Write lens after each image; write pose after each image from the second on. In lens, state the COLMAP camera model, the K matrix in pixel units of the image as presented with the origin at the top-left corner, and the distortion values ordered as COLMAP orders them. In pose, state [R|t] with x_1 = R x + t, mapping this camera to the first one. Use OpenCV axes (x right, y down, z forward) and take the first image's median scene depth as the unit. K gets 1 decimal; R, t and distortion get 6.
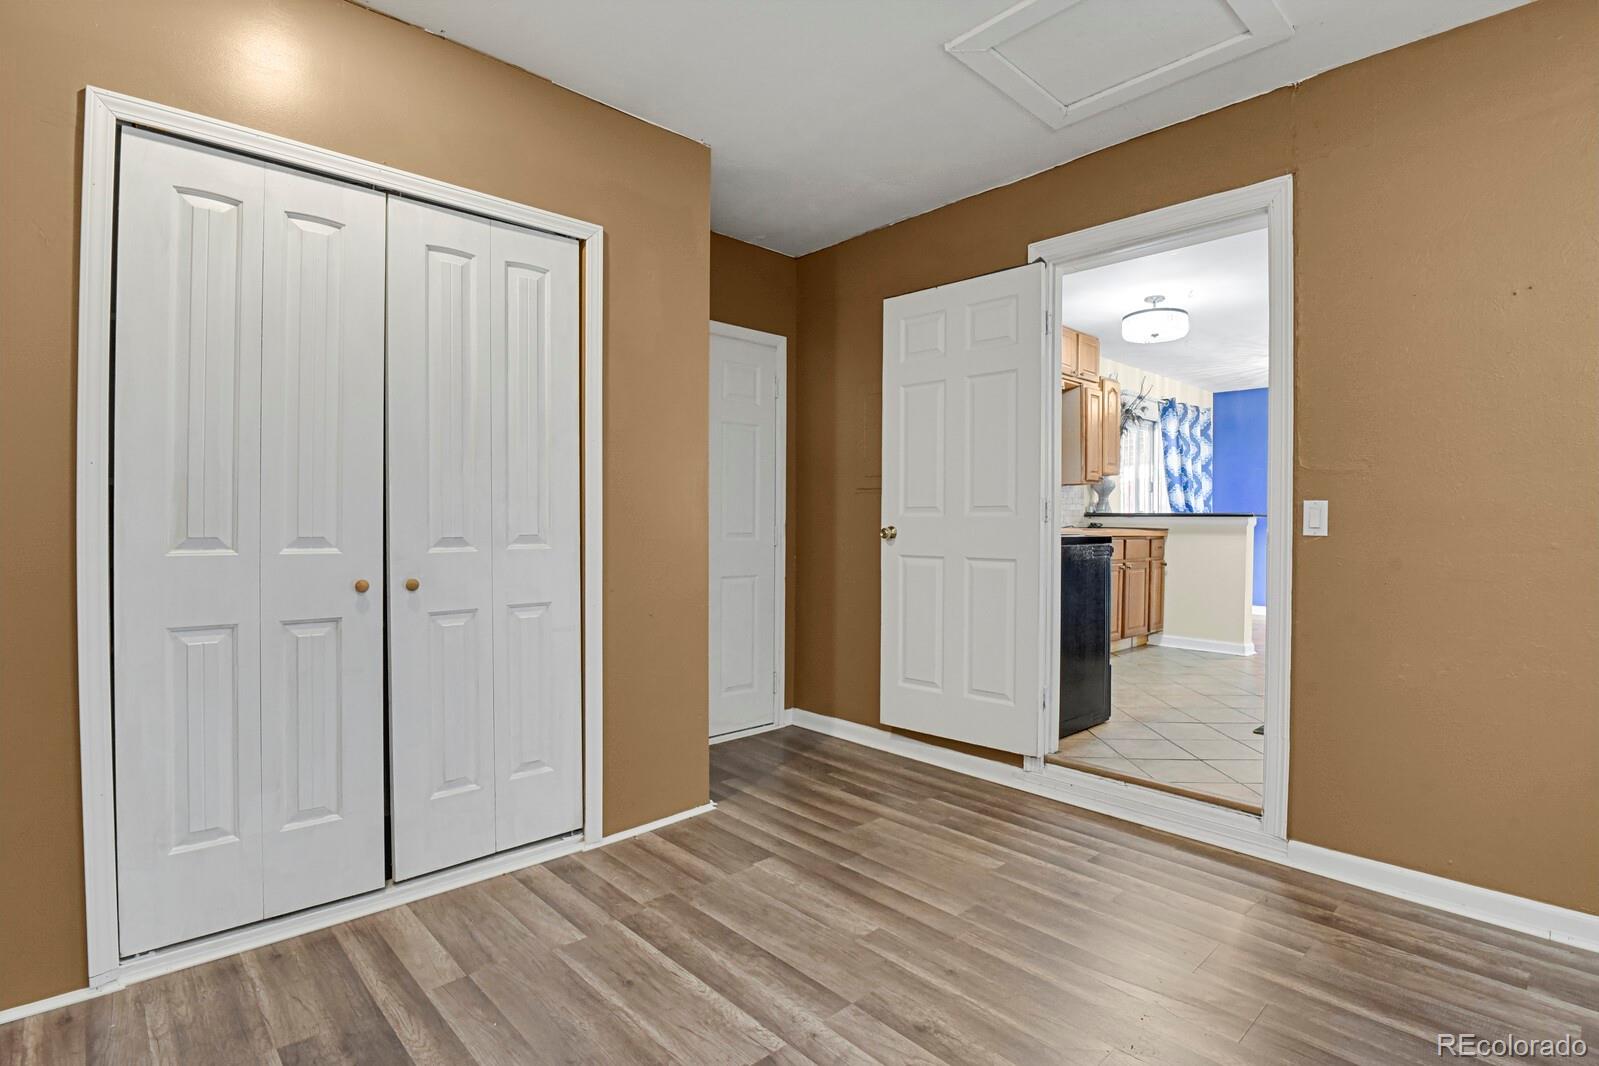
lens RADIAL K [[783.6, 0, 803.6], [0, 783.6, 526.7], [0, 0, 1]] dist [-0.021211, -0.004240]
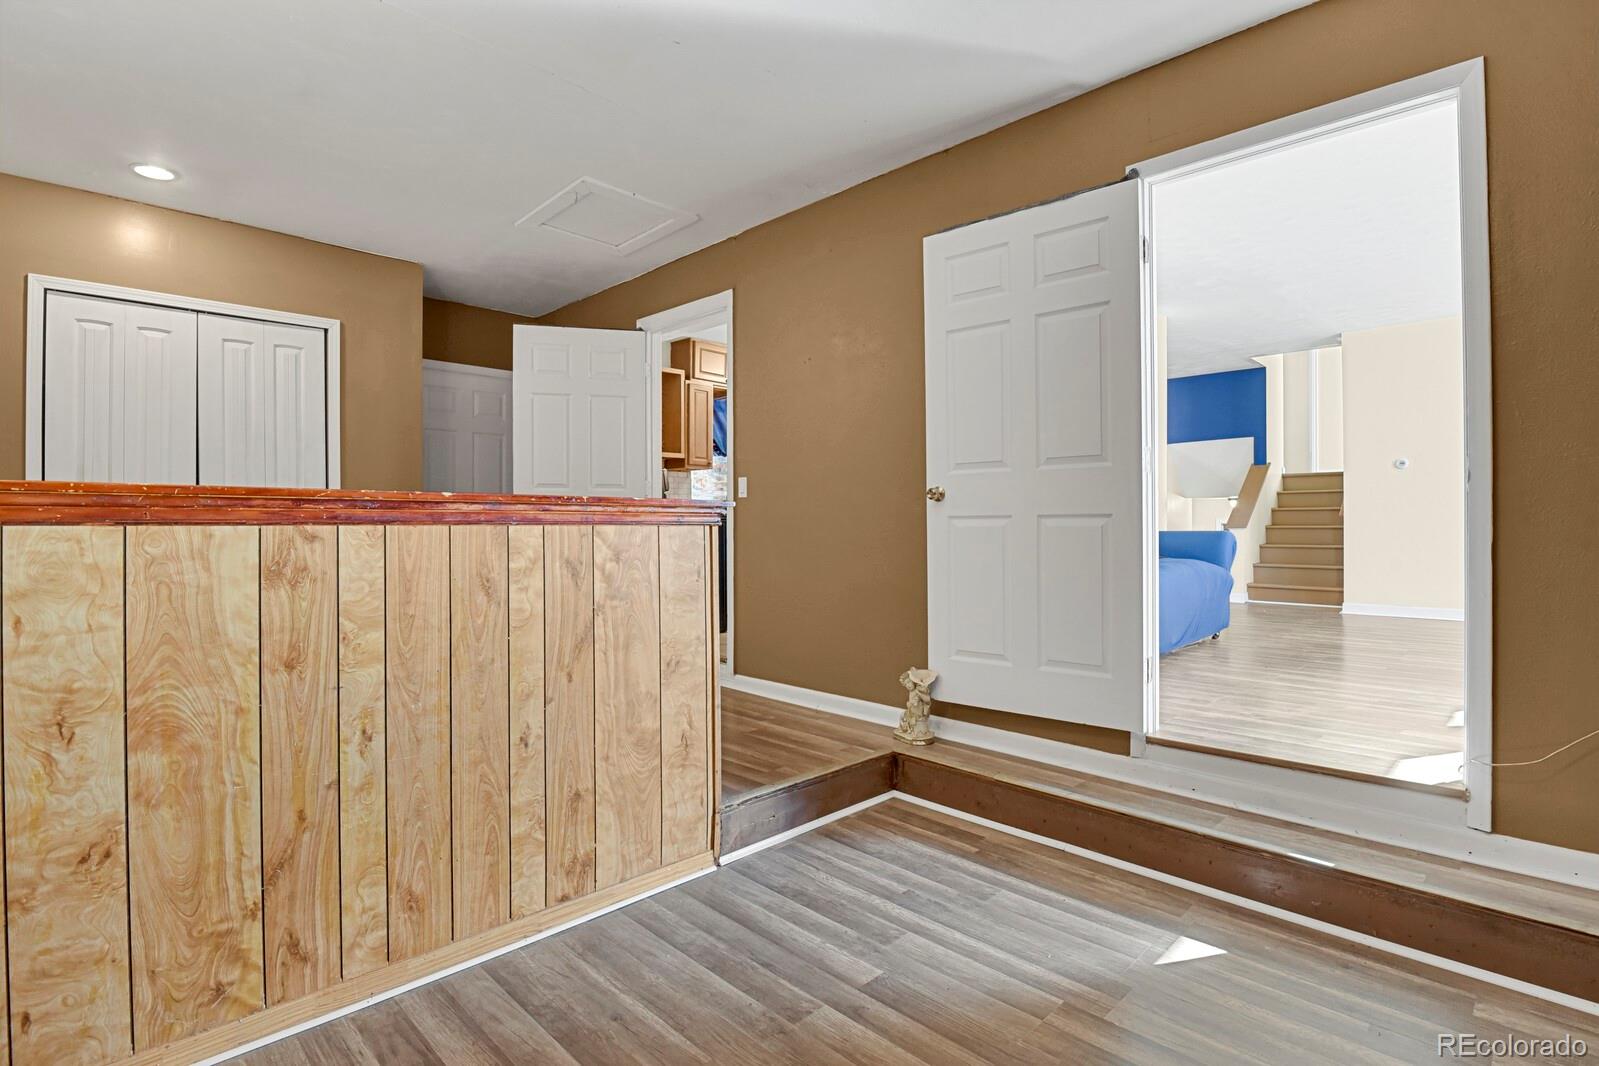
lens RADIAL K [[783.6, 0, 801.9], [0, 783.6, 523.1], [0, 0, 1]] dist [-0.021211, -0.004240]
pose [[0.999572, -0.009267, 0.027752, 0.774063], [0.009311, 0.999956, -0.001457, 0.076264], [-0.027737, 0.001715, 0.999614, -0.794397]]
